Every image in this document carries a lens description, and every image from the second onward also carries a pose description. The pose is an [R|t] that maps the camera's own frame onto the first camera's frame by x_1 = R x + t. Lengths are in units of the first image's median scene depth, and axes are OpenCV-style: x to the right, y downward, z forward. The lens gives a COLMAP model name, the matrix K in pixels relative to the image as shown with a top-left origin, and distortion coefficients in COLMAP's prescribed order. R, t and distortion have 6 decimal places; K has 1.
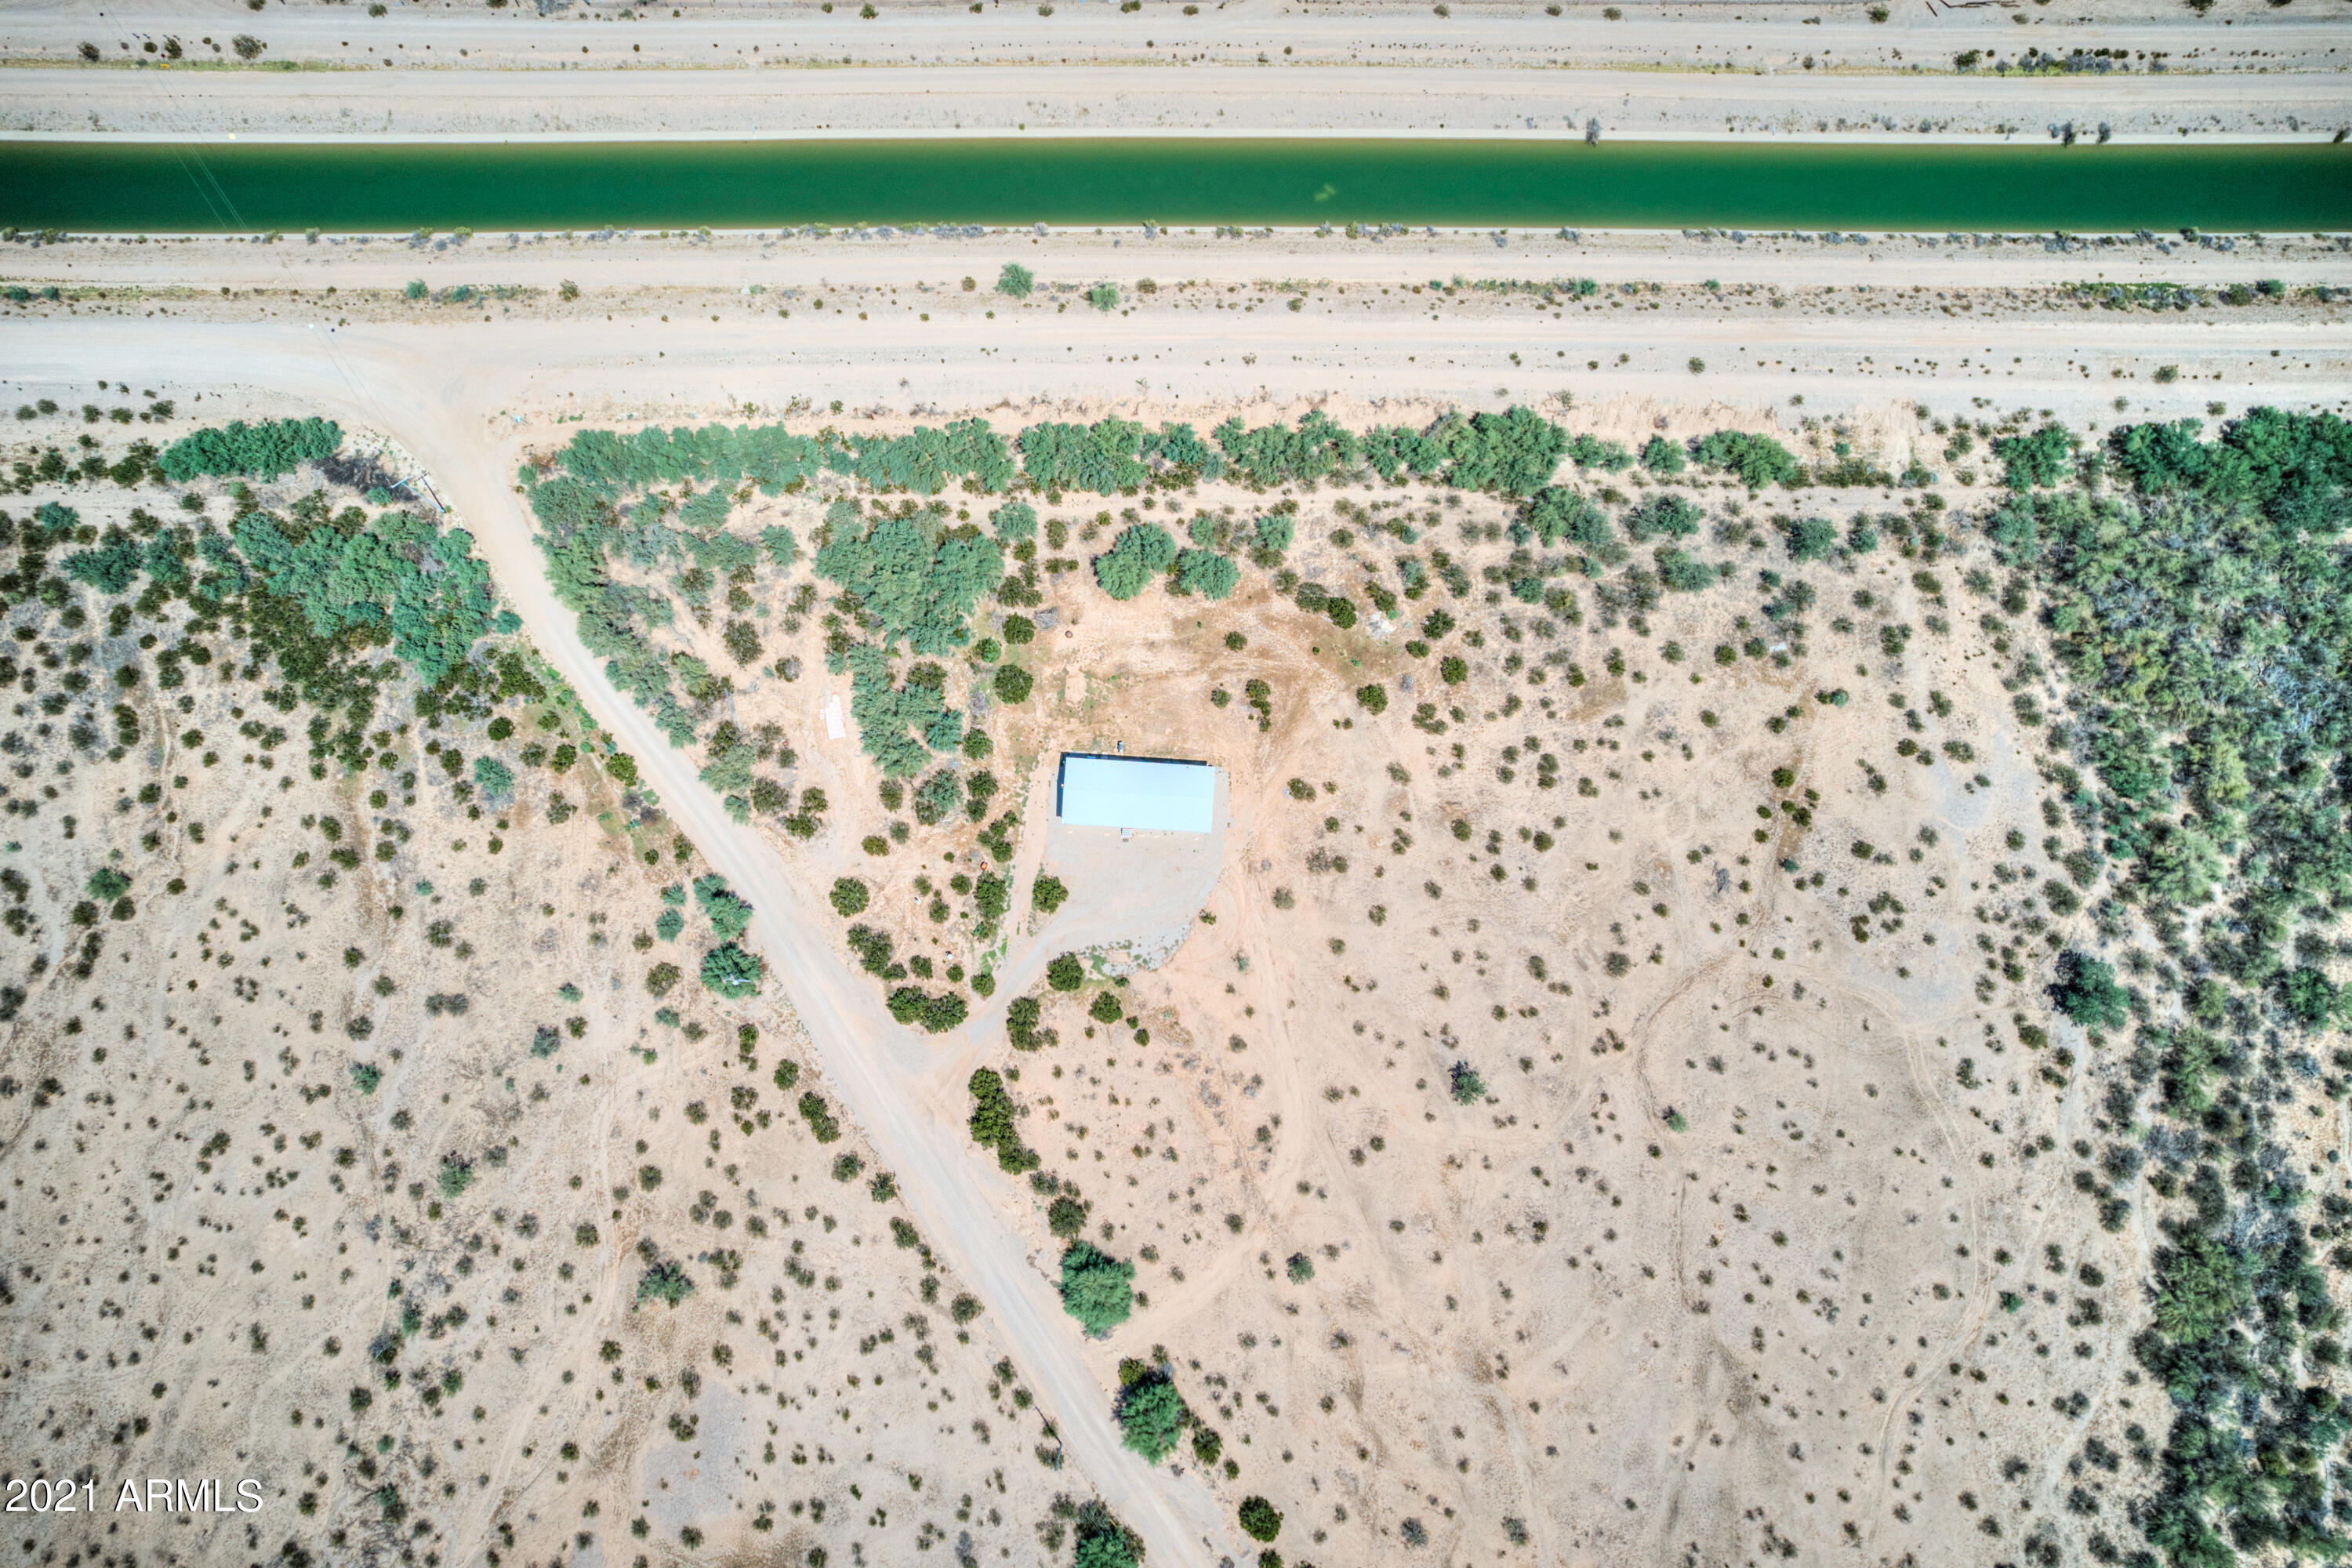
lens RADIAL K [[1582.2, 0, 1173.0], [0, 1582.2, 818.4], [0, 0, 1]] dist [-0.046903, 0.002380]
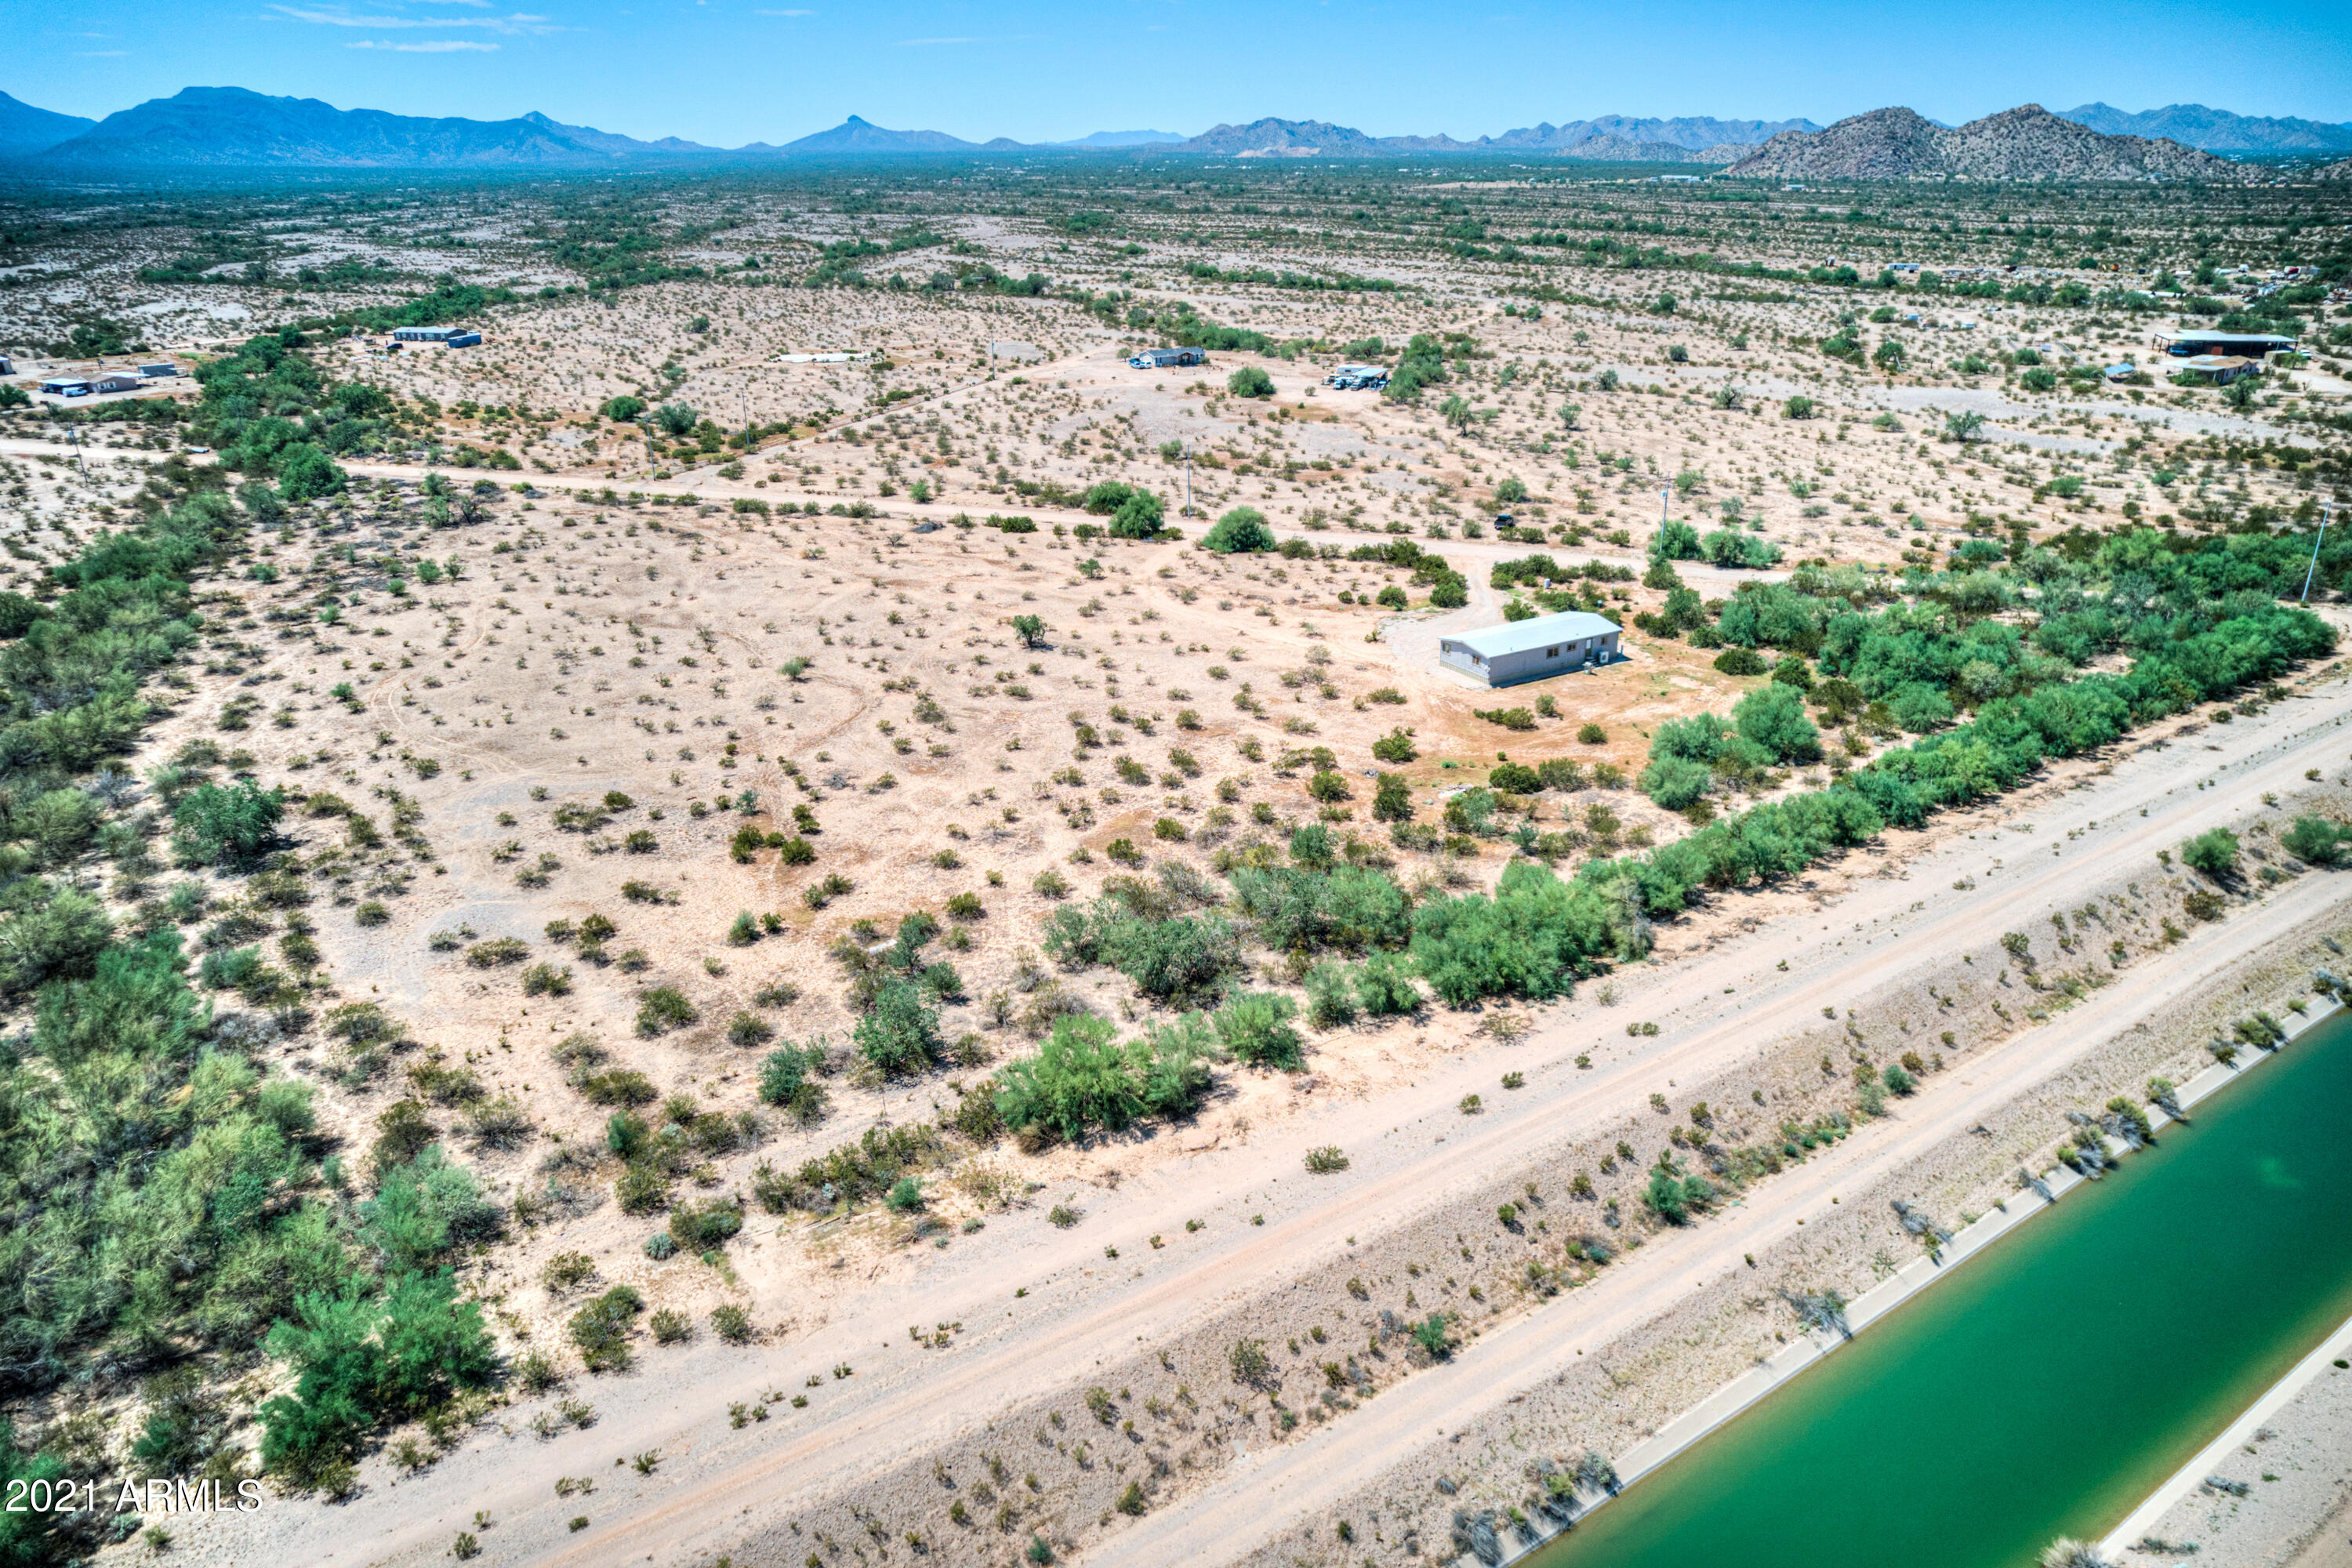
lens RADIAL K [[1582.2, 0, 1173.0], [0, 1582.2, 818.4], [0, 0, 1]] dist [-0.046903, 0.002380]
pose [[-0.834688, 0.208327, -0.509799, 0.583852], [-0.544084, -0.168642, 0.821908, -0.616416], [0.085252, 0.963410, 0.254111, 0.851355]]
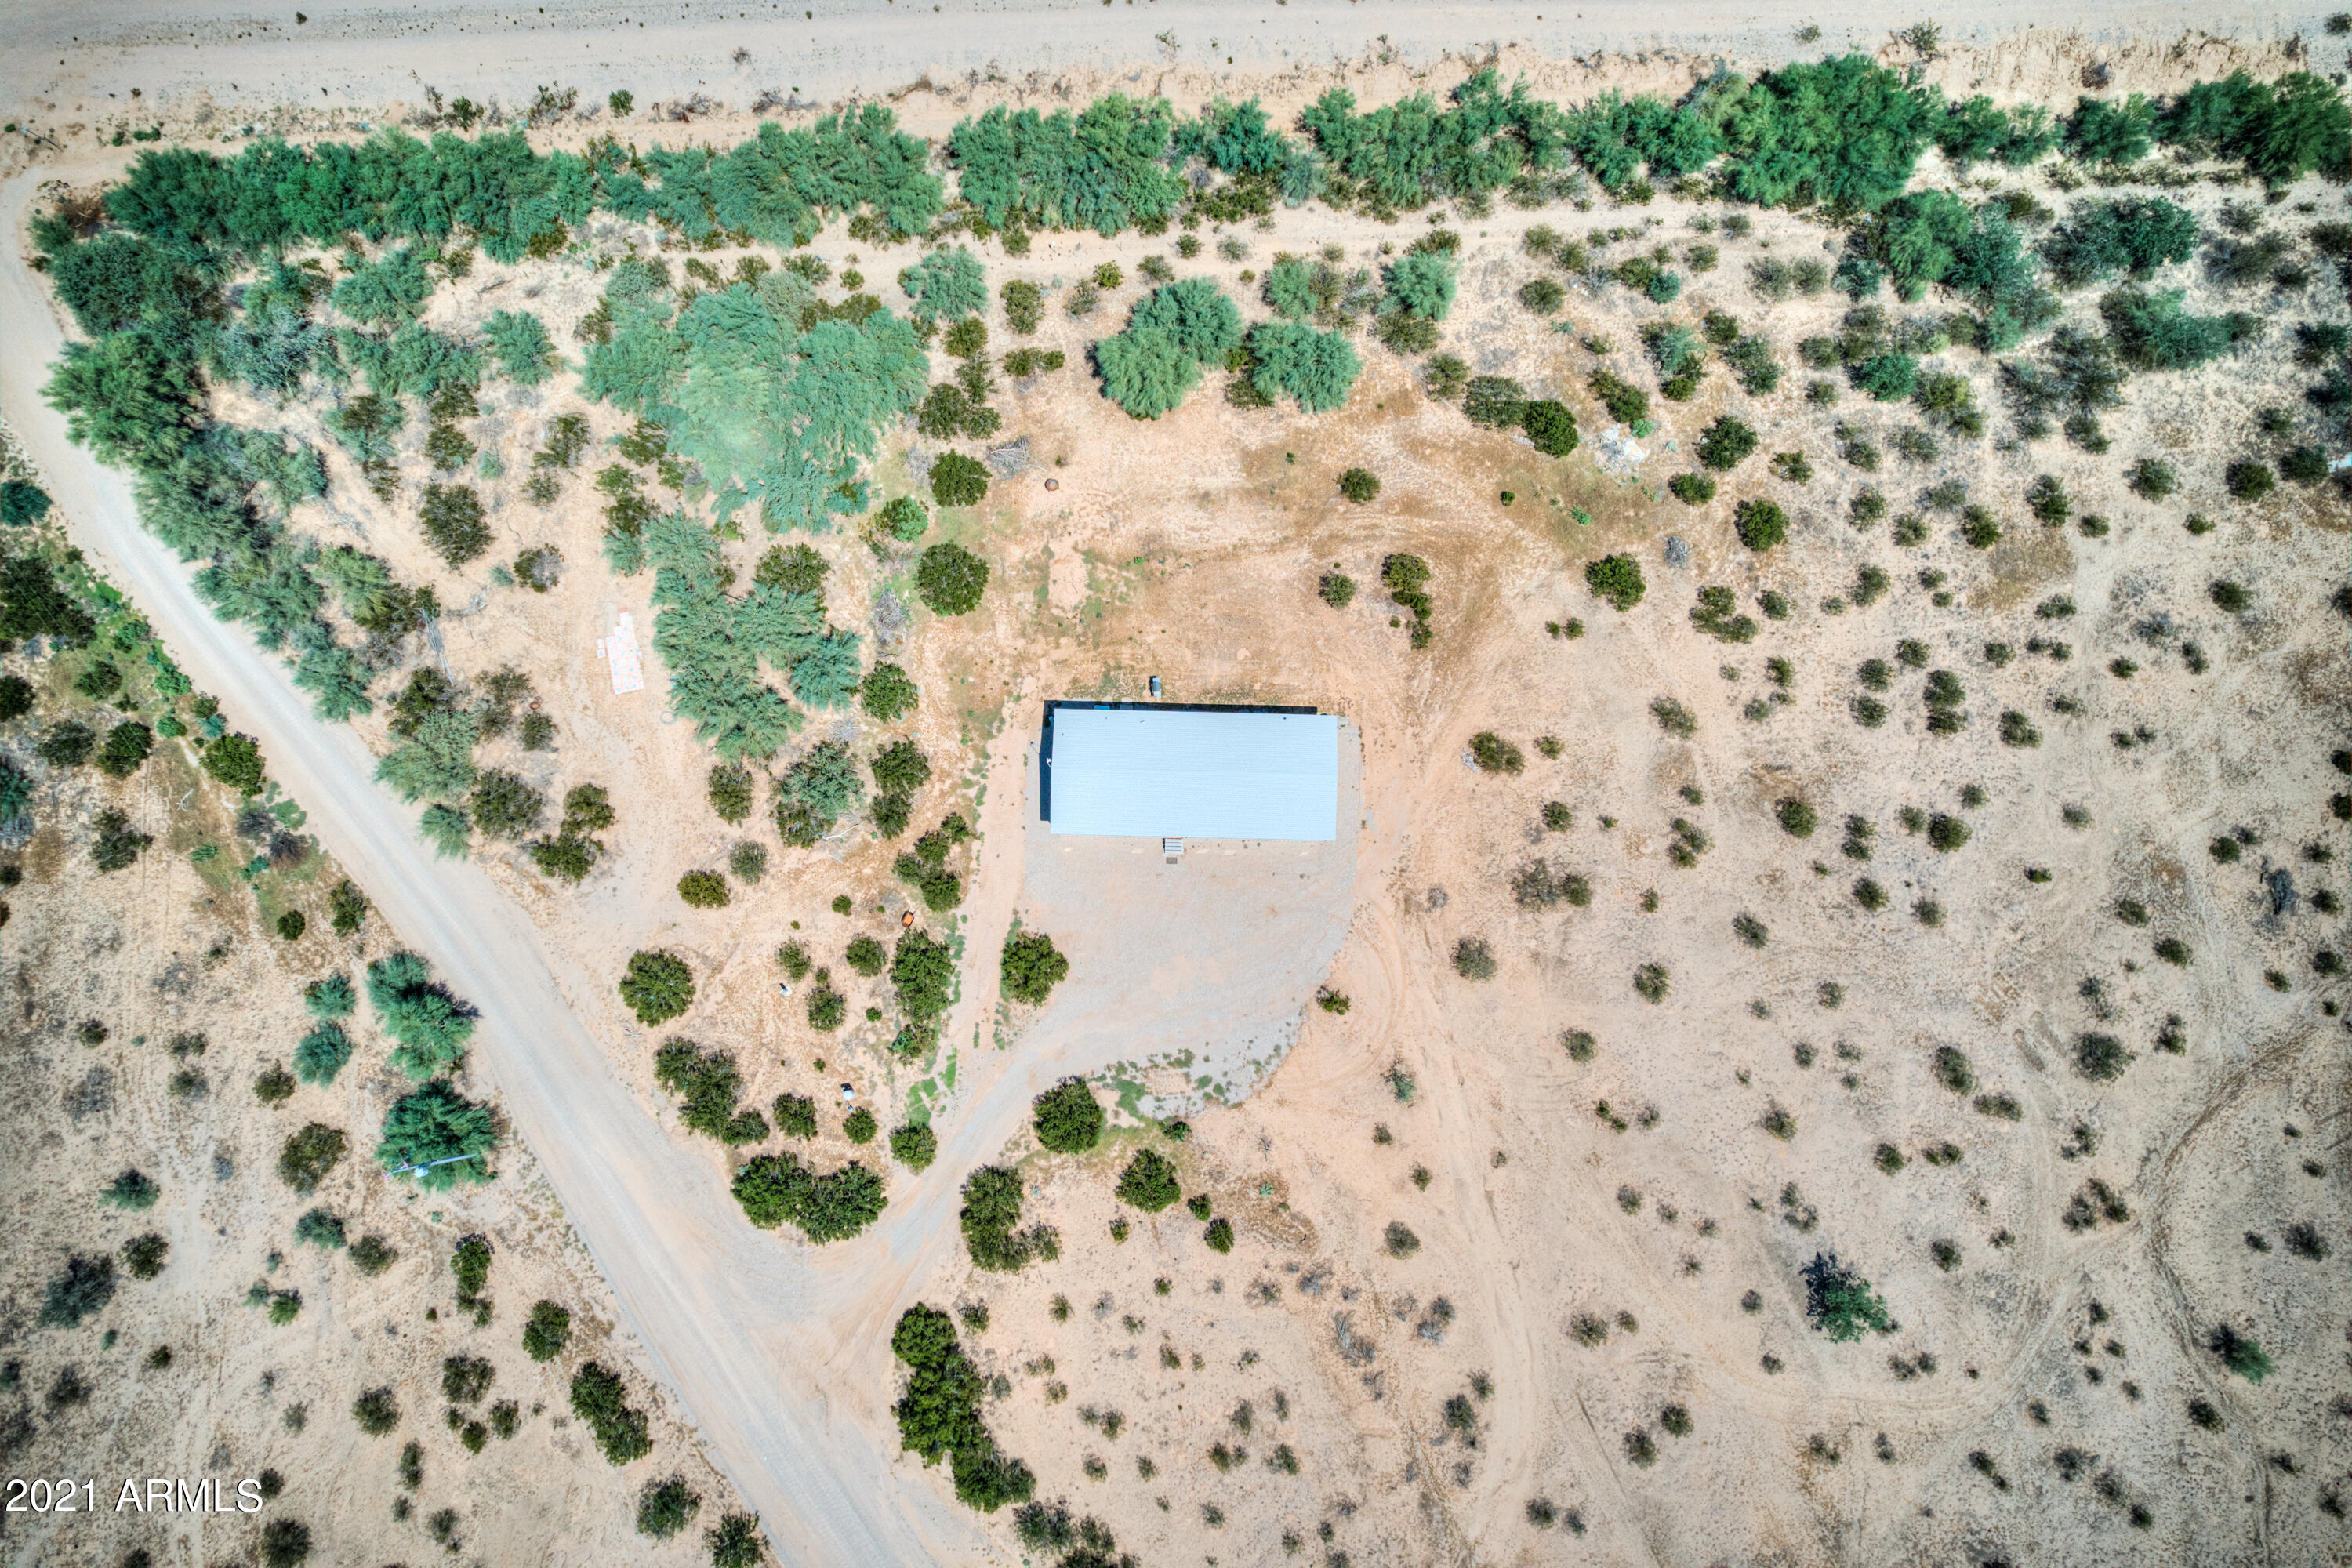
lens RADIAL K [[1582.2, 0, 1173.0], [0, 1582.2, 818.4], [0, 0, 1]] dist [-0.046903, 0.002380]
pose [[0.999243, -0.038568, -0.005184, -0.026246], [0.038574, 0.999255, 0.001001, -0.000912], [0.005142, -0.001200, 0.999986, 0.464963]]
